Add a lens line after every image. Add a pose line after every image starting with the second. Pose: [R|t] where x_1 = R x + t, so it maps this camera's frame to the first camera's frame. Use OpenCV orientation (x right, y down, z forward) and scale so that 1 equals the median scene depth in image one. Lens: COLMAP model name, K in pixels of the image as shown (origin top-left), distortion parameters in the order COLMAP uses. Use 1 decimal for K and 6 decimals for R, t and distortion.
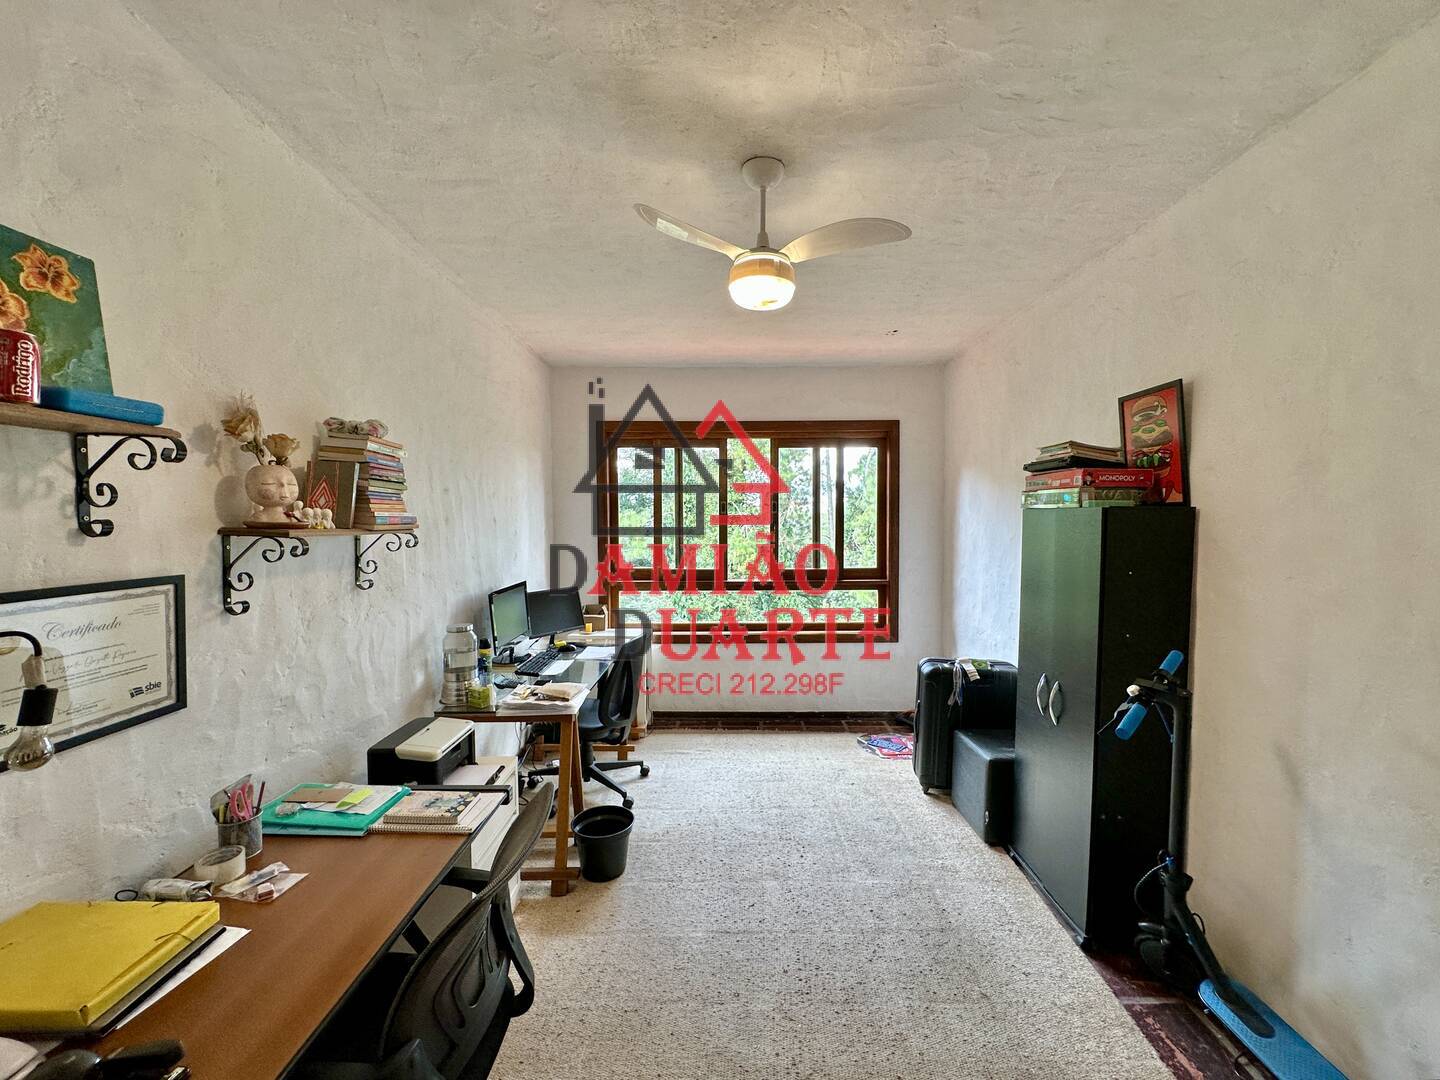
lens RADIAL K [[587.5, 0, 730.8], [0, 587.5, 540.3], [0, 0, 1]] dist [-0.002141, -0.000164]
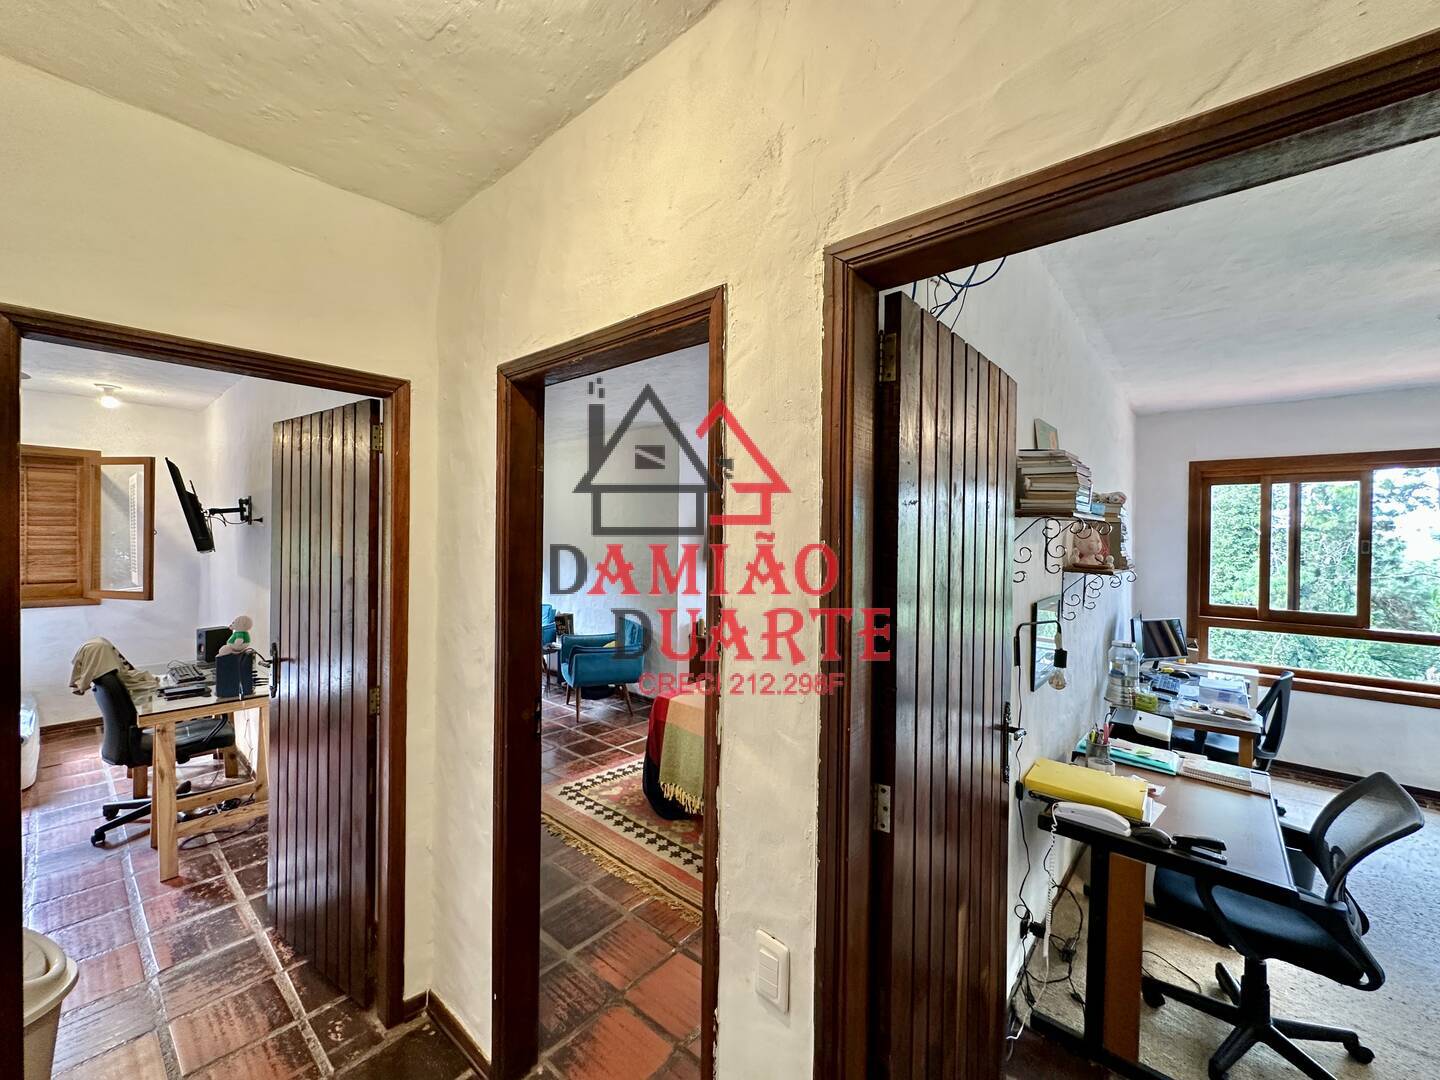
lens RADIAL K [[574.2, 0, 694.3], [0, 574.2, 534.7], [0, 0, 1]] dist [-0.001874, -0.000221]
pose [[0.749541, 0.015056, -0.661786, -0.401450], [-0.041917, 0.998814, -0.024751, -0.019846], [0.660629, 0.046292, 0.749284, -0.650717]]
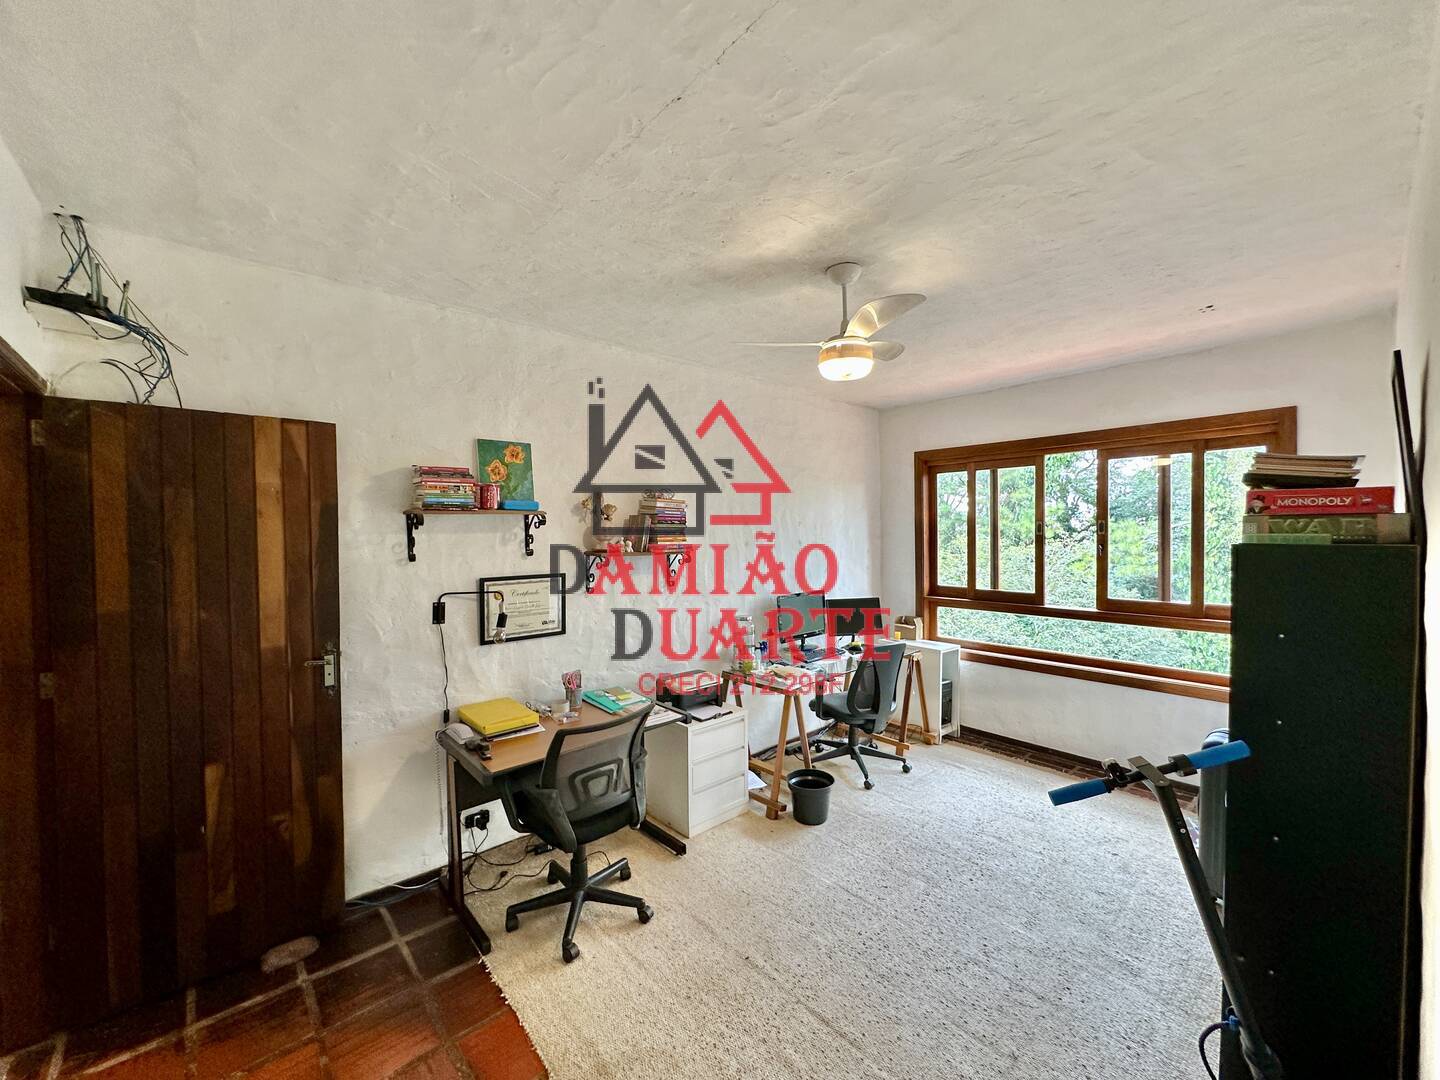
lens RADIAL K [[587.5, 0, 730.8], [0, 587.5, 540.3], [0, 0, 1]] dist [-0.002141, -0.000164]
pose [[0.658772, 0.009296, -0.752285, 0.727550], [-0.020135, 0.999783, -0.005279, -0.041778], [0.752073, 0.018625, 0.658817, 0.009581]]
